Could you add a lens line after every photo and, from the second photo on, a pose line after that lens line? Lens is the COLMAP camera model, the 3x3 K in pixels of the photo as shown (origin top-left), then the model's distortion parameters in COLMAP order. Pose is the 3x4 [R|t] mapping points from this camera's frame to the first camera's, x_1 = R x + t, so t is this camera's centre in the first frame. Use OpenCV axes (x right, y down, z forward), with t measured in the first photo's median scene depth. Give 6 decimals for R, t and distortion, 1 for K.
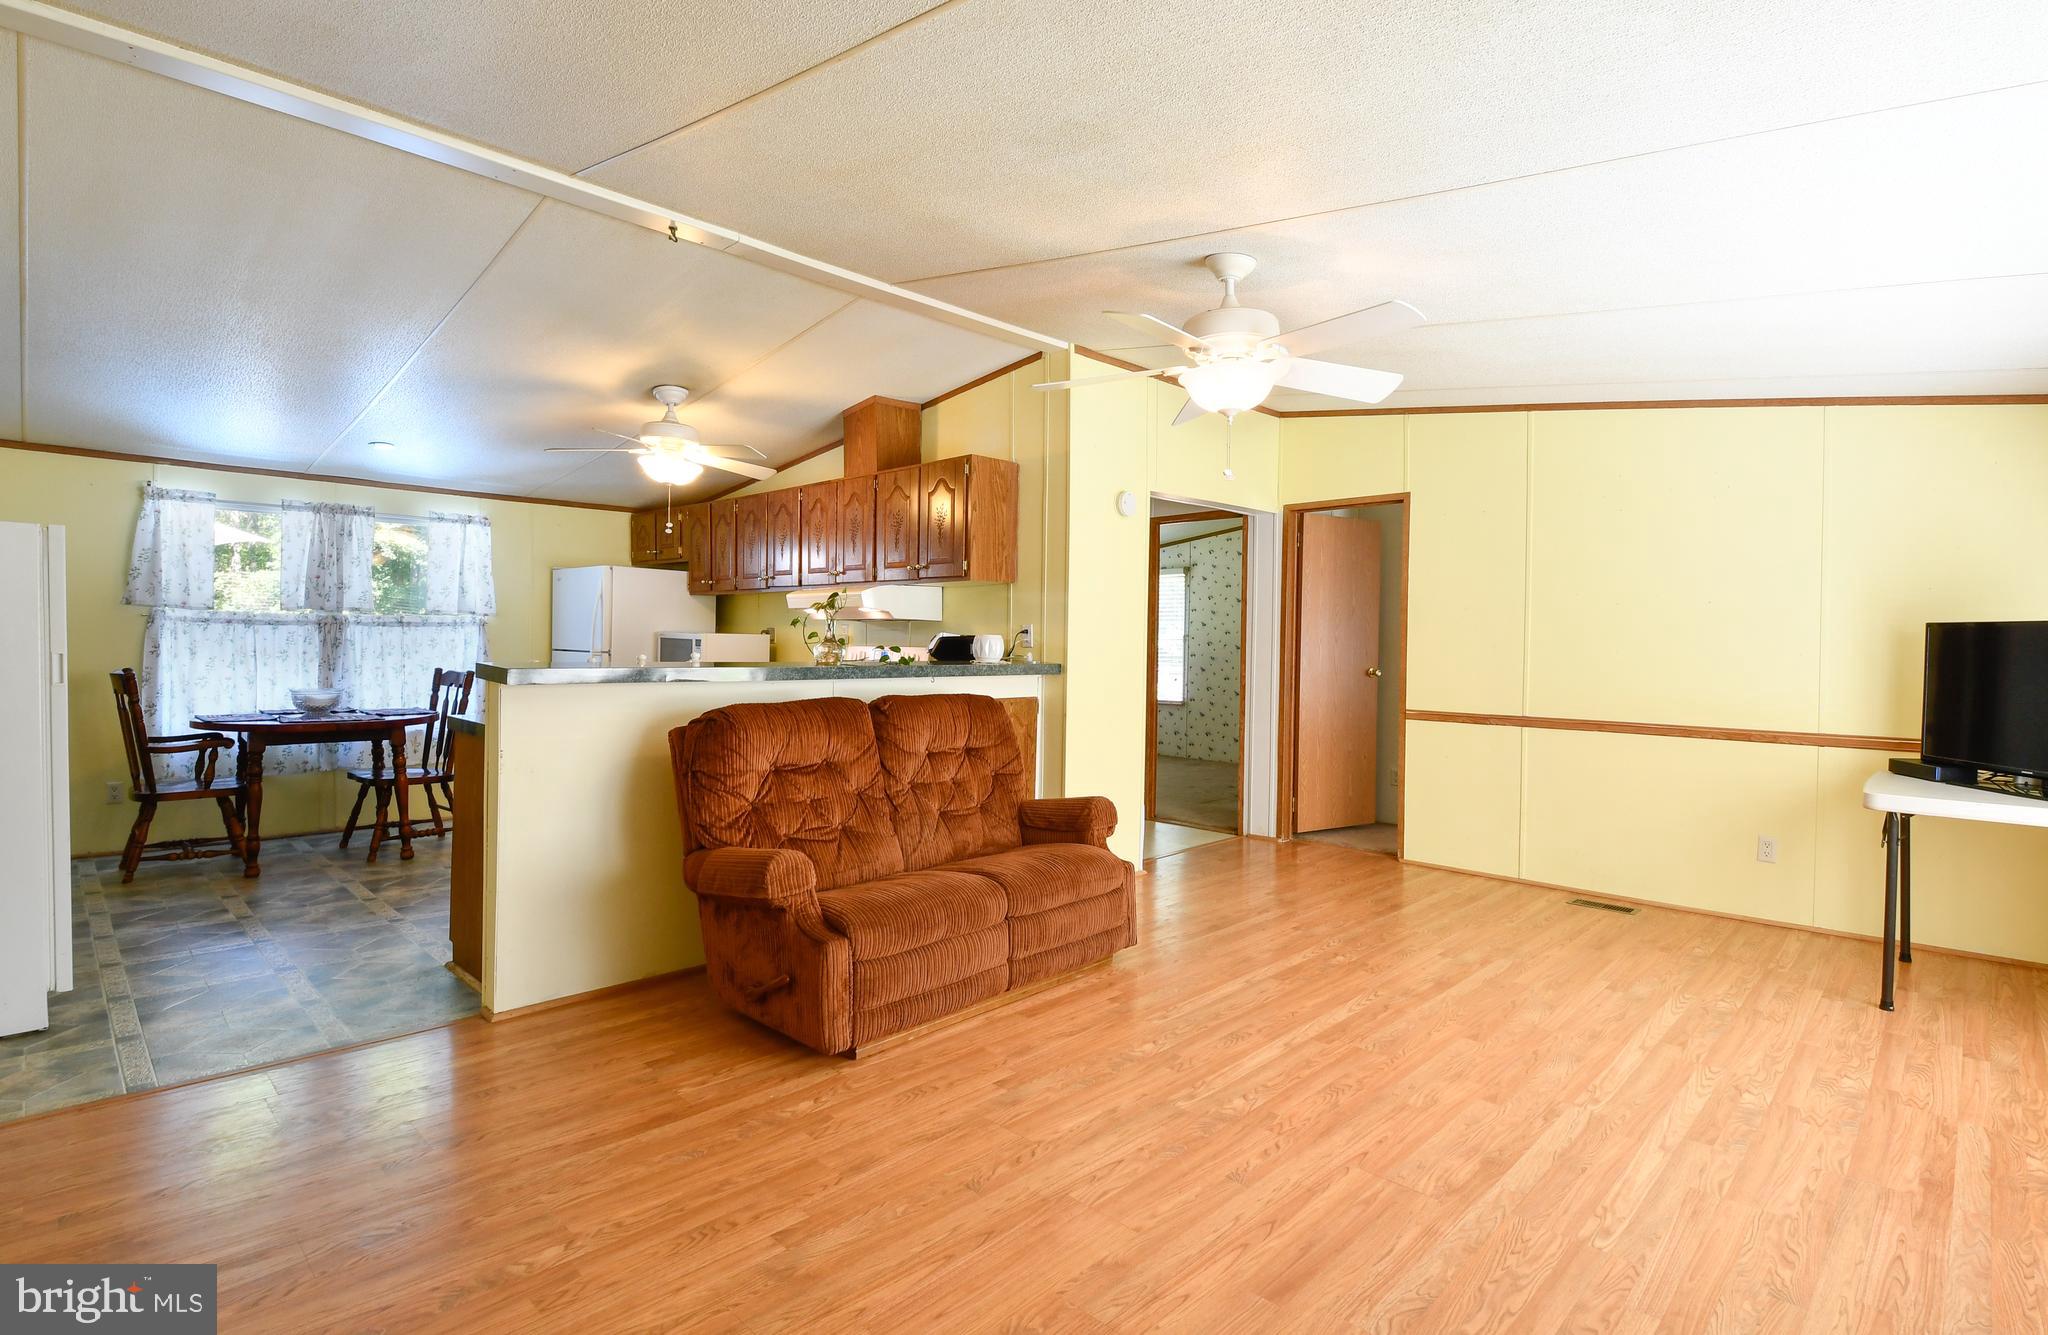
lens RADIAL K [[981.8, 0, 999.1], [0, 981.8, 650.4], [0, 0, 1]] dist [0.025007, -0.029814]
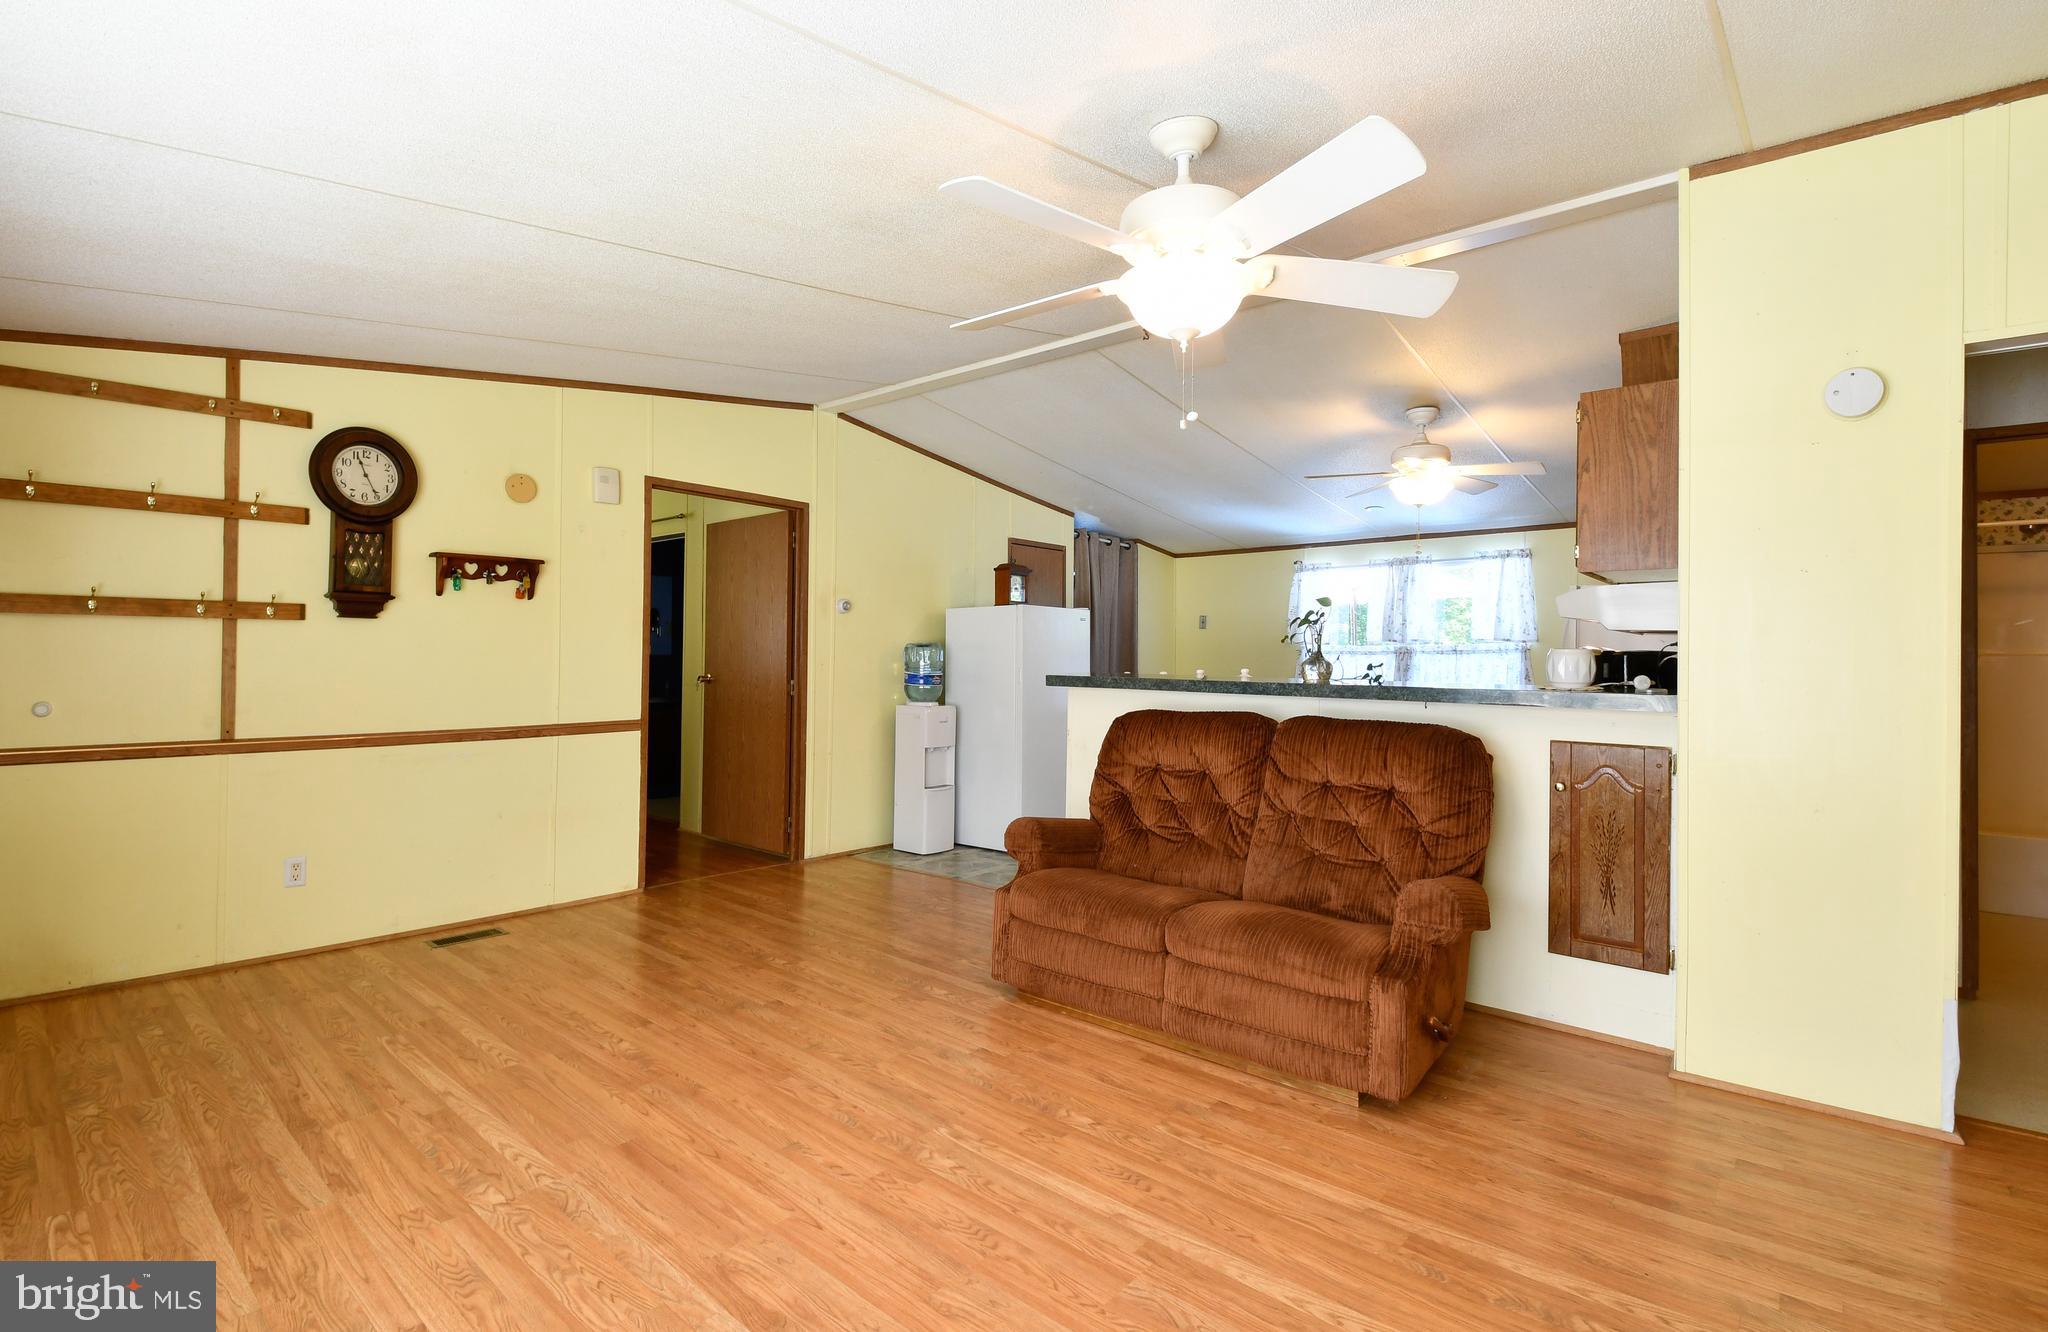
lens RADIAL K [[936.9, 0, 1040.8], [0, 936.9, 645.6], [0, 0, 1]] dist [0.033168, -0.032788]
pose [[0.083884, -0.025222, -0.996156, 1.113276], [-0.019988, 0.999436, -0.026988, 0.012882], [0.996275, 0.022175, 0.083333, 1.006081]]
